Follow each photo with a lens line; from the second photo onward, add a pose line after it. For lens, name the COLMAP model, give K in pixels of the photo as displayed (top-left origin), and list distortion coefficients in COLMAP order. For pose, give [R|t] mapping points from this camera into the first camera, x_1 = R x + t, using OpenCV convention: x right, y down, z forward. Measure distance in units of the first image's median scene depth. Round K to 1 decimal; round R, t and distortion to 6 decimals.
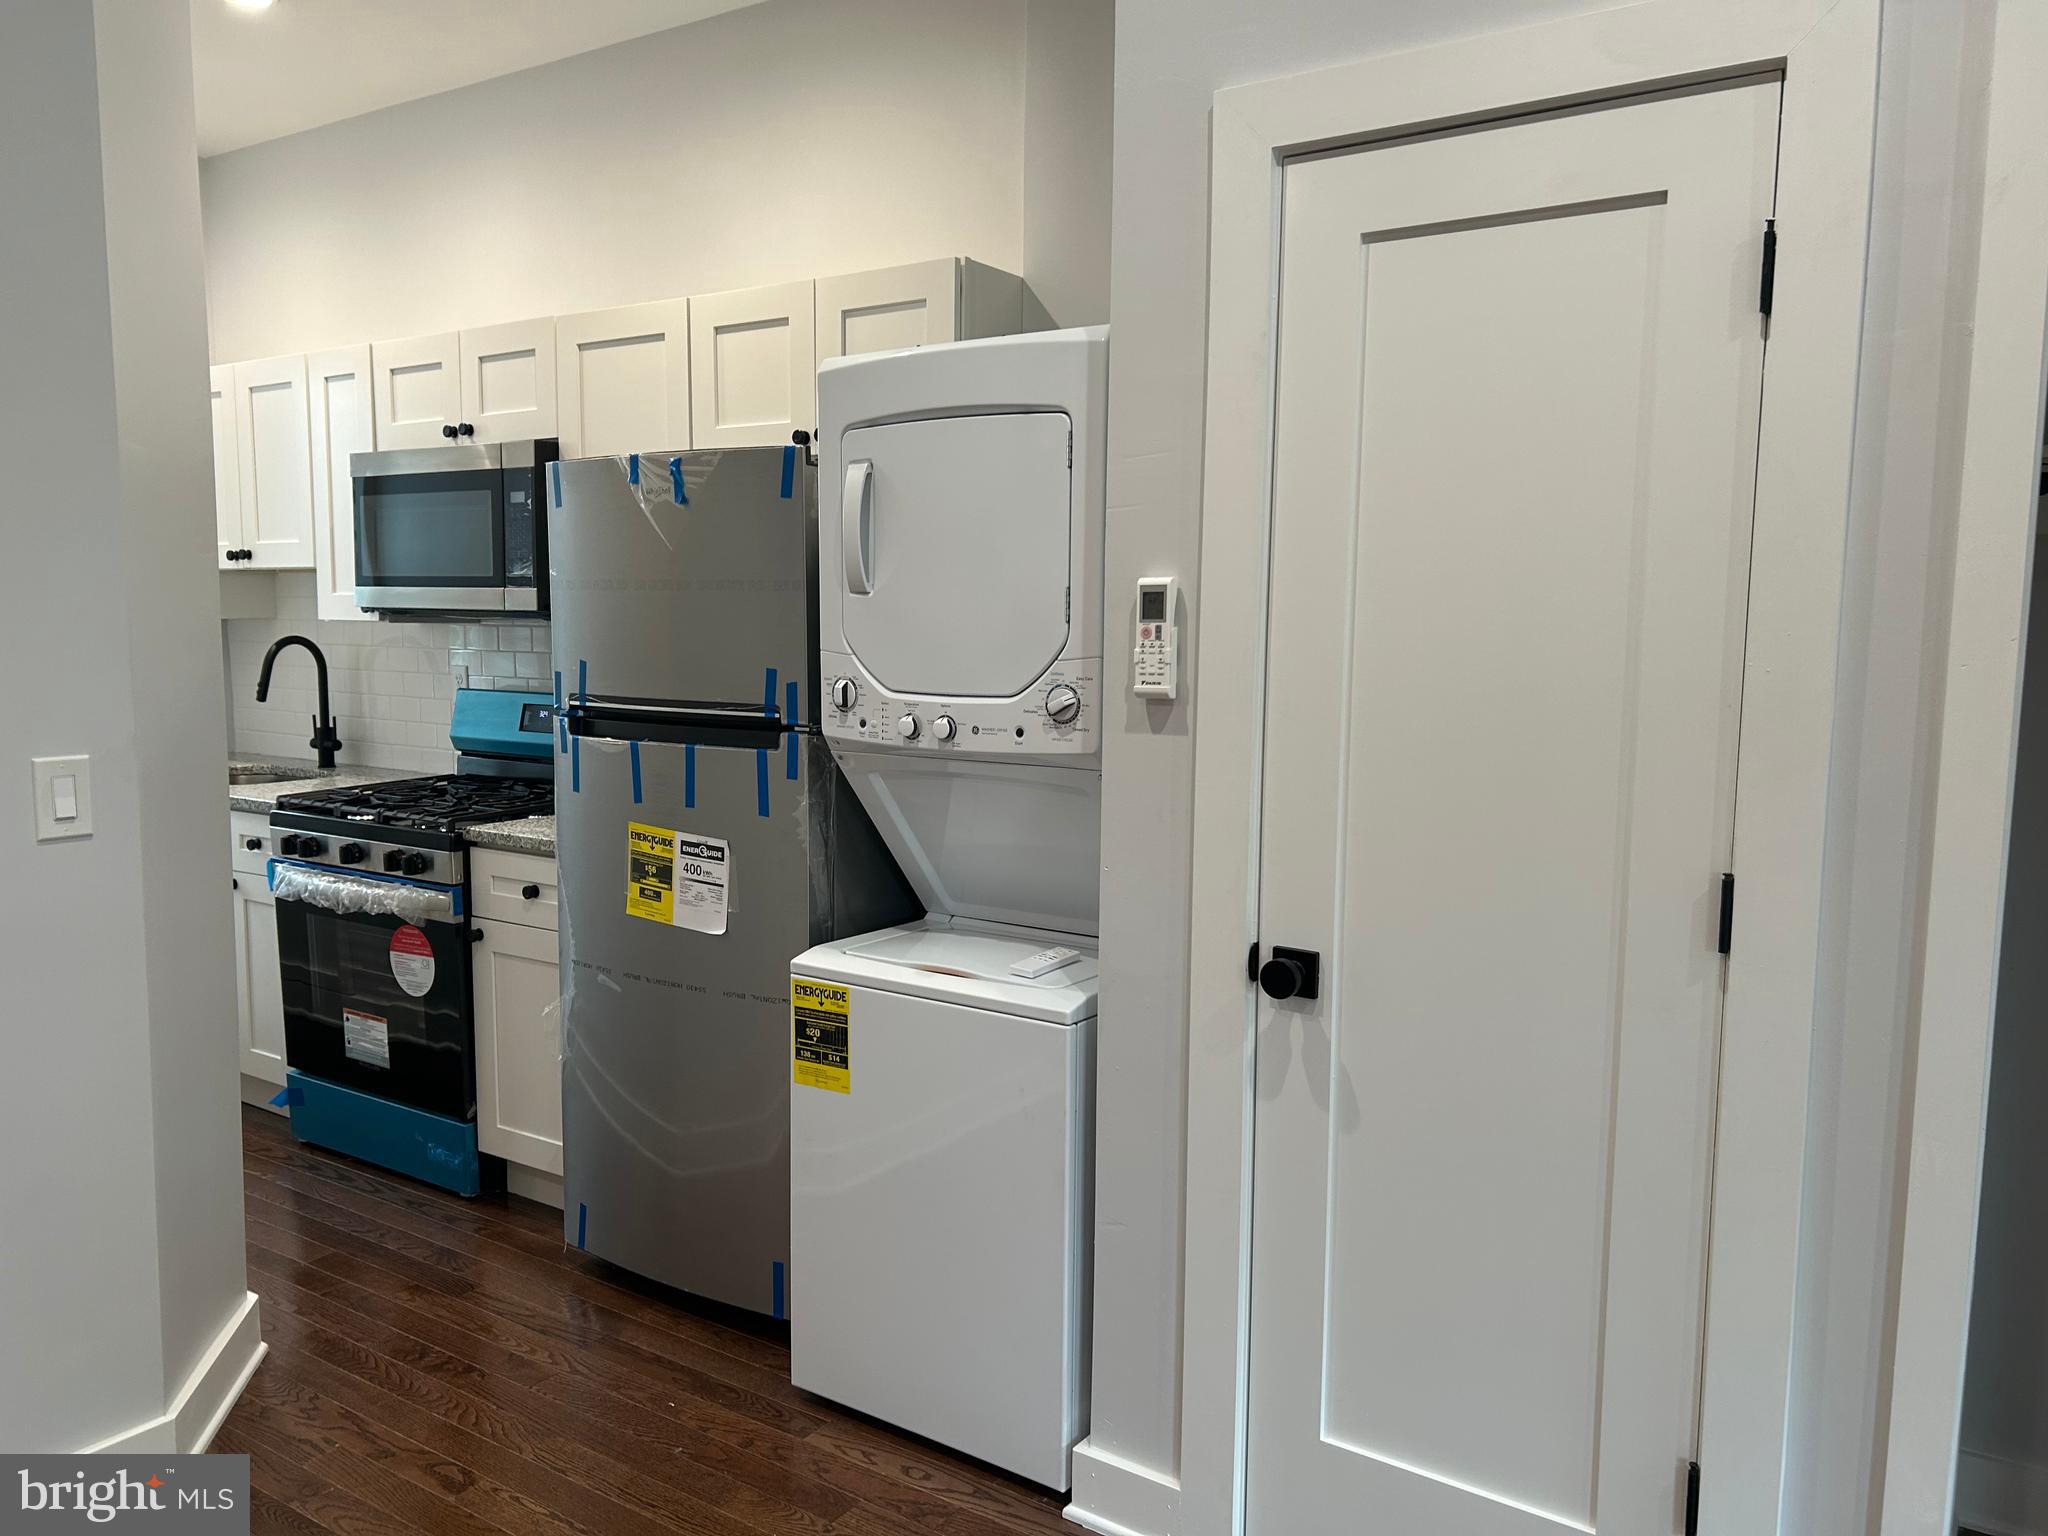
lens RADIAL K [[1549.3, 0, 1003.2], [0, 1549.3, 779.5], [0, 0, 1]] dist [0.059301, -0.050396]
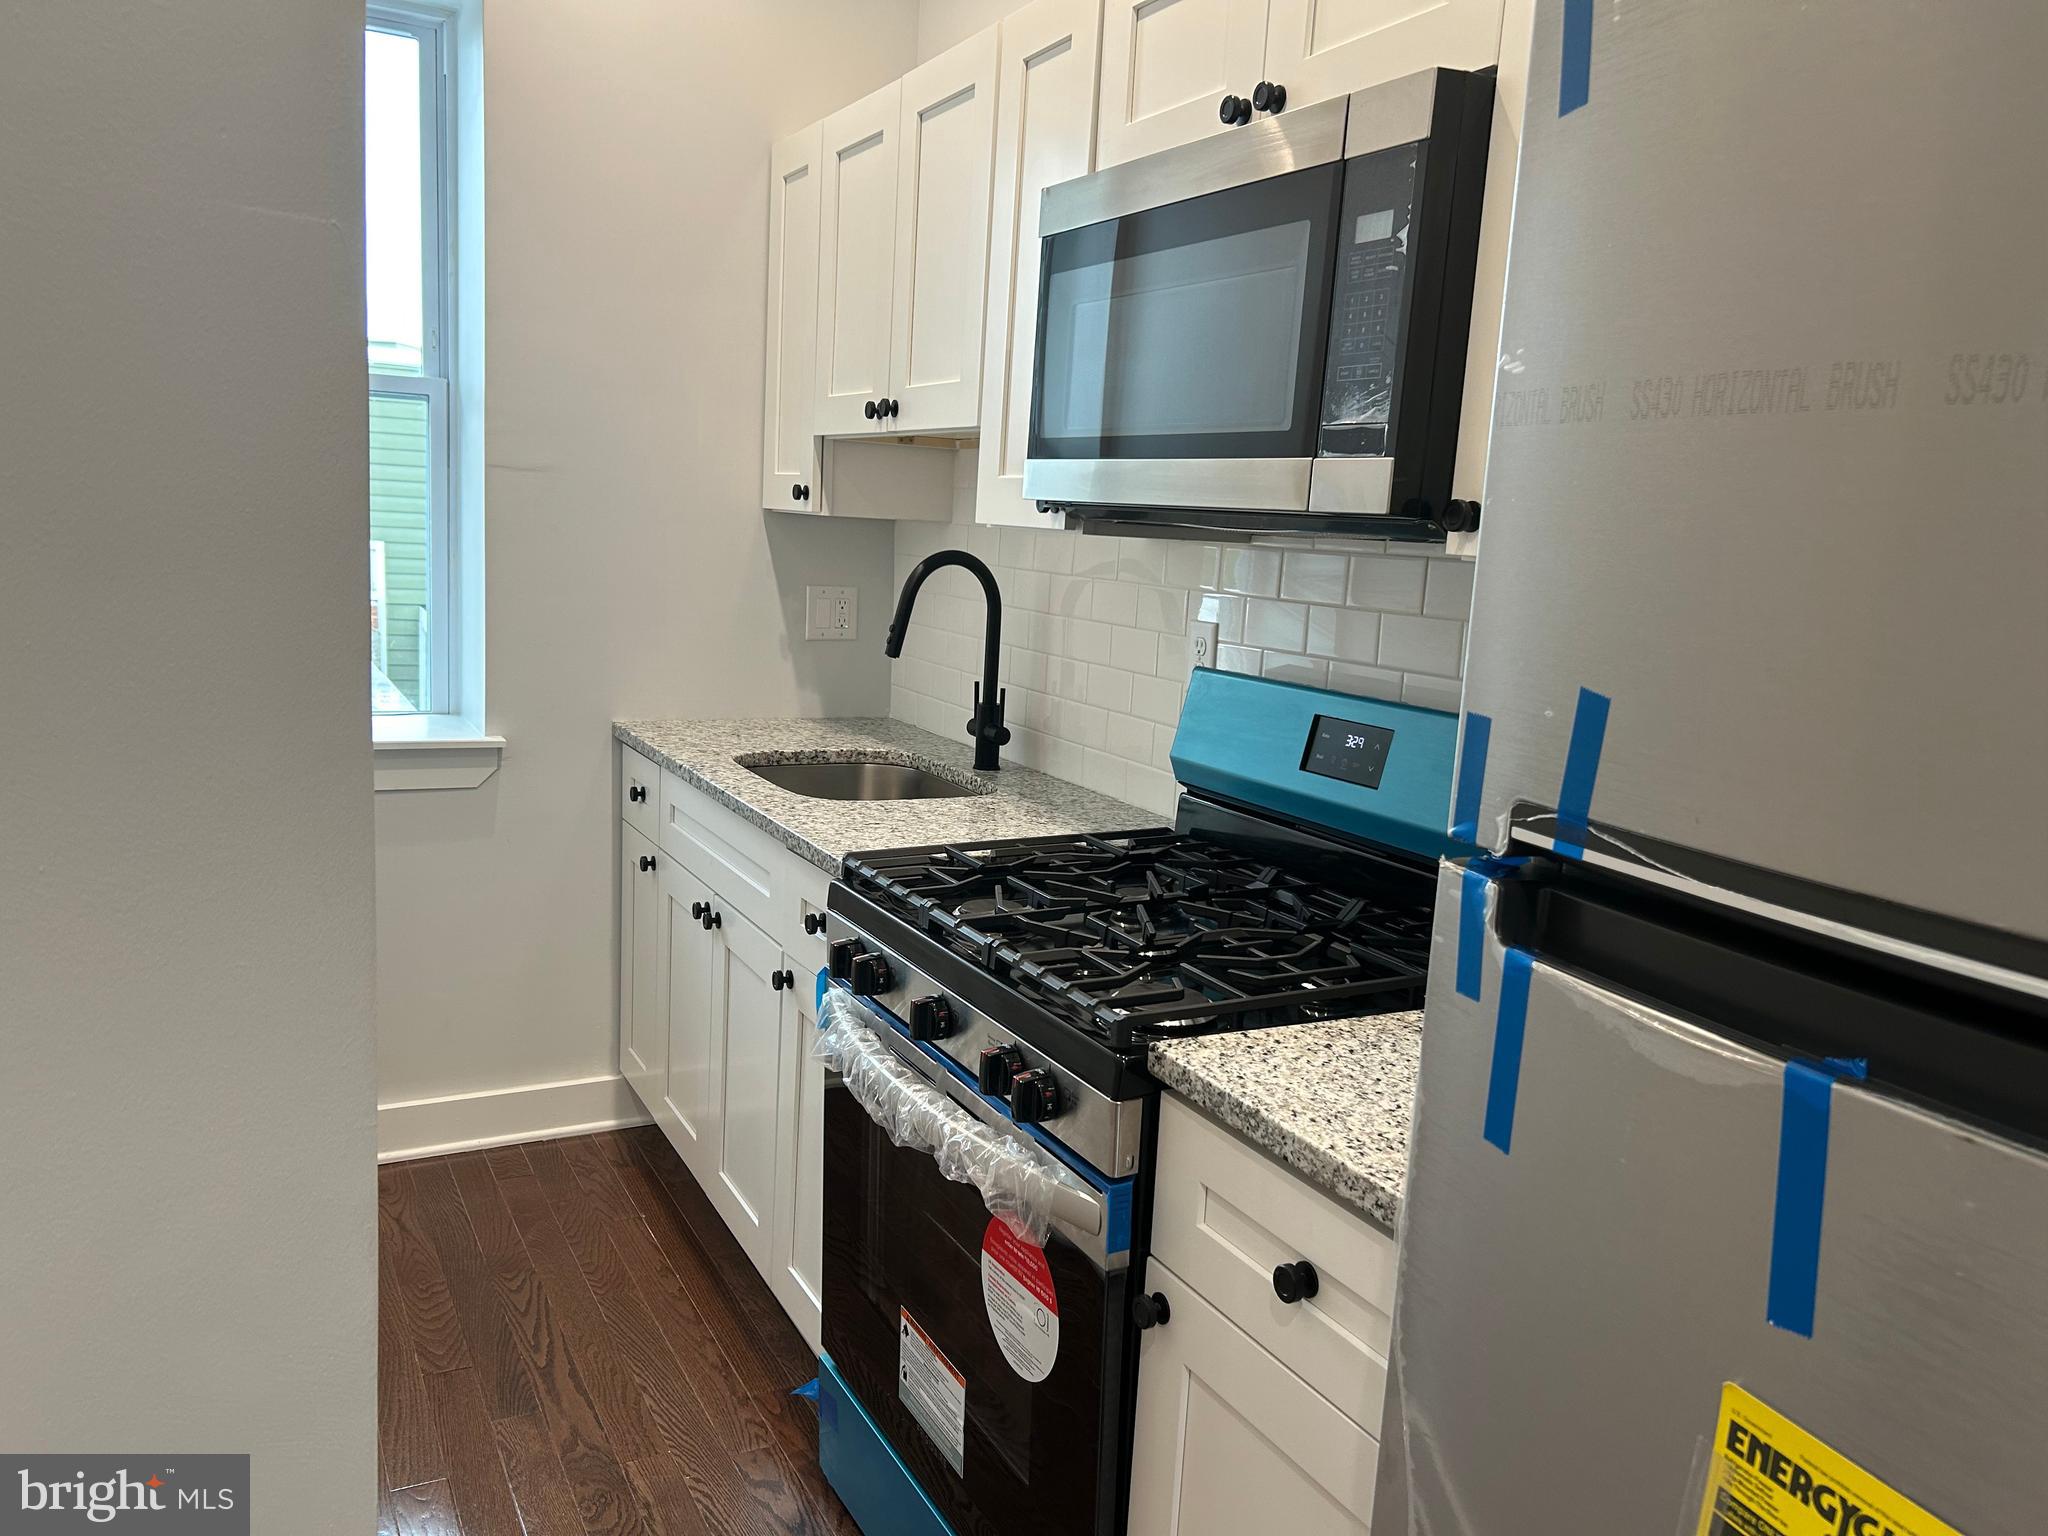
lens RADIAL K [[1549.3, 0, 1026.4], [0, 1549.3, 769.8], [0, 0, 1]] dist [0.059301, -0.050396]
pose [[0.891641, 0.118139, -0.437057, -0.193922], [-0.102626, 0.992967, 0.059036, -0.056479], [0.440958, -0.007785, 0.897494, 0.584509]]
